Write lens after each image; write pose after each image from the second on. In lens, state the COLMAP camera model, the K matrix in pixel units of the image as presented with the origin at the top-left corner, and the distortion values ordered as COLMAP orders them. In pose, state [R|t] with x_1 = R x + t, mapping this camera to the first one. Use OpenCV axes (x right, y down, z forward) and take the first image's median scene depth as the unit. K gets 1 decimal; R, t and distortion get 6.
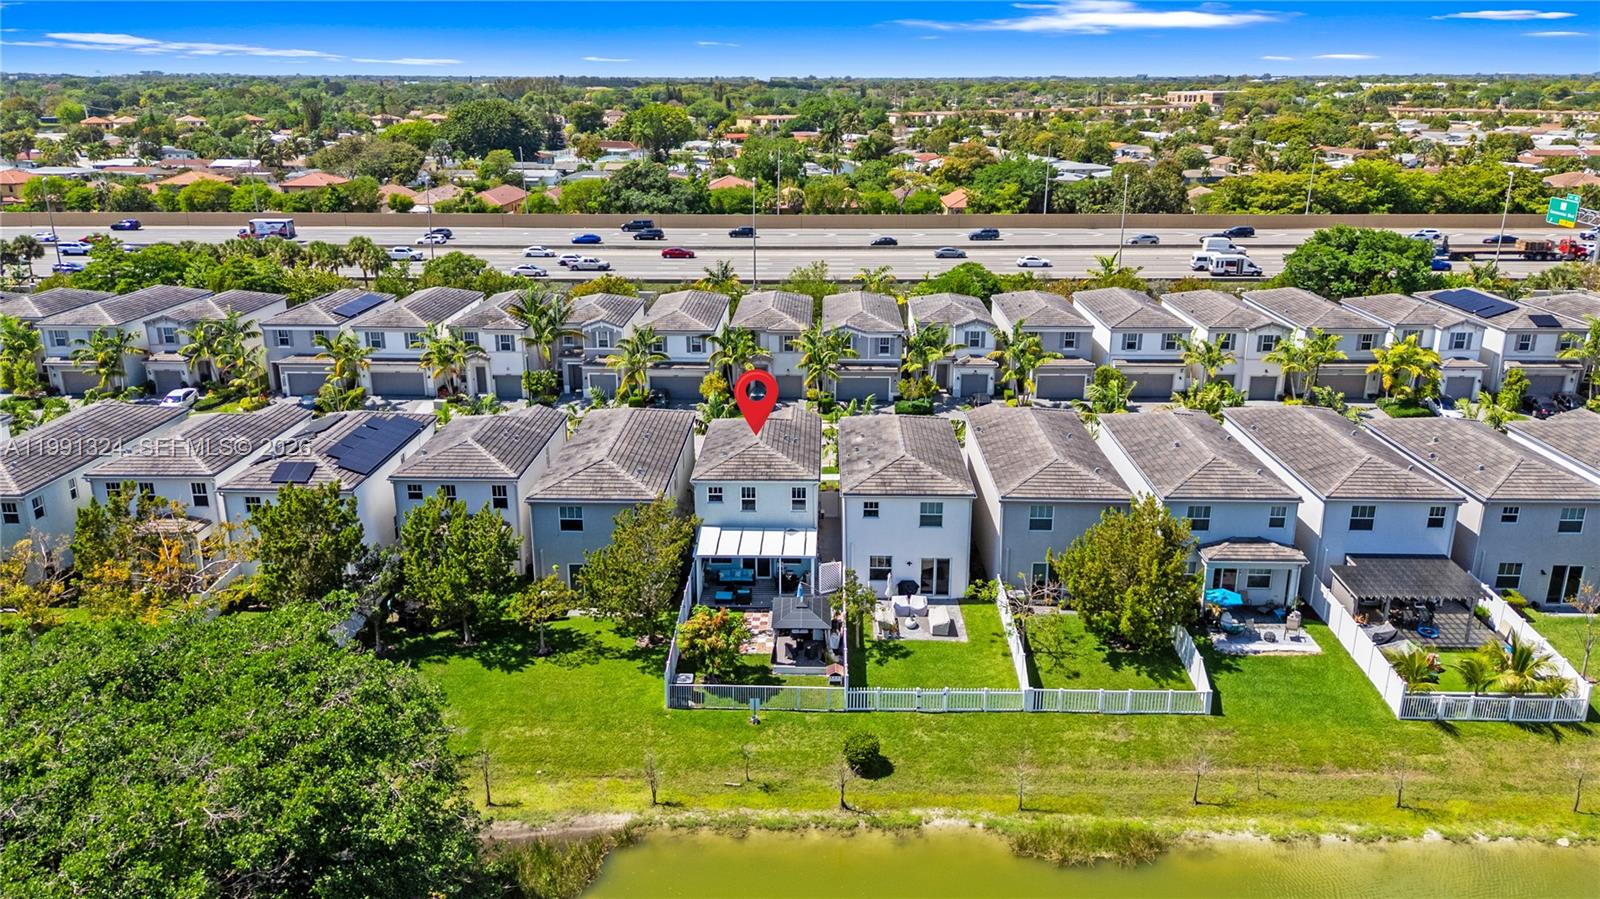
lens RADIAL K [[1172.5, 0, 816.1], [0, 1172.5, 446.0], [0, 0, 1]] dist [0.035505, -0.033594]
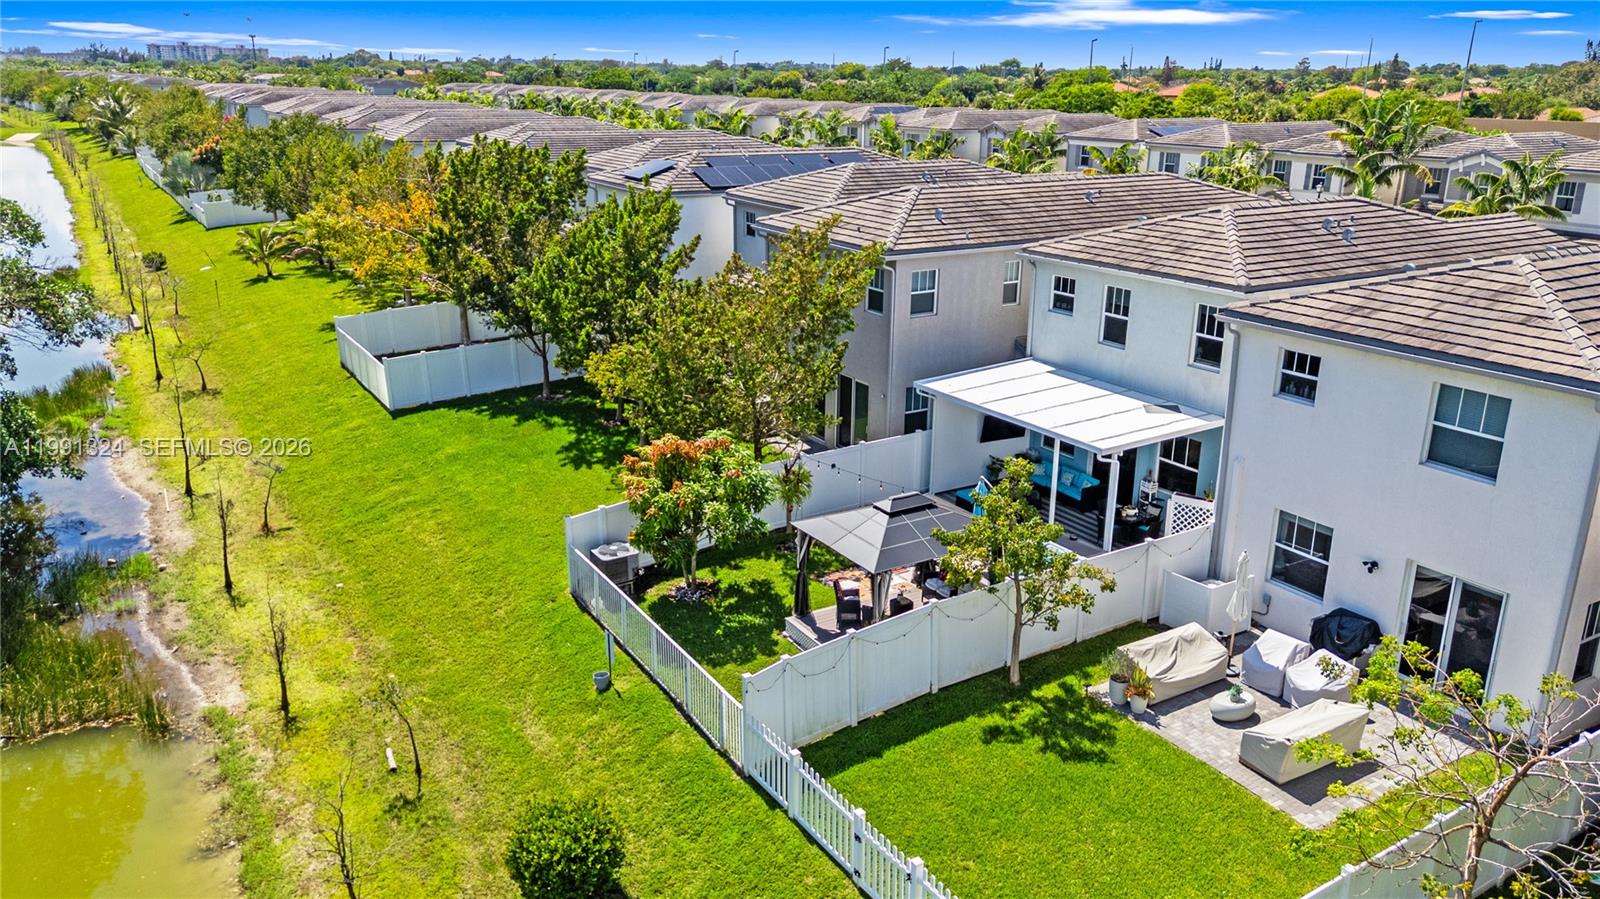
lens RADIAL K [[1172.5, 0, 793.6], [0, 1172.5, 455.9], [0, 0, 1]] dist [0.035505, -0.033594]
pose [[0.534153, 0.263252, -0.803355, 0.254892], [-0.260058, 0.955368, 0.140152, 0.067060], [0.804394, 0.134056, 0.578774, 0.677633]]
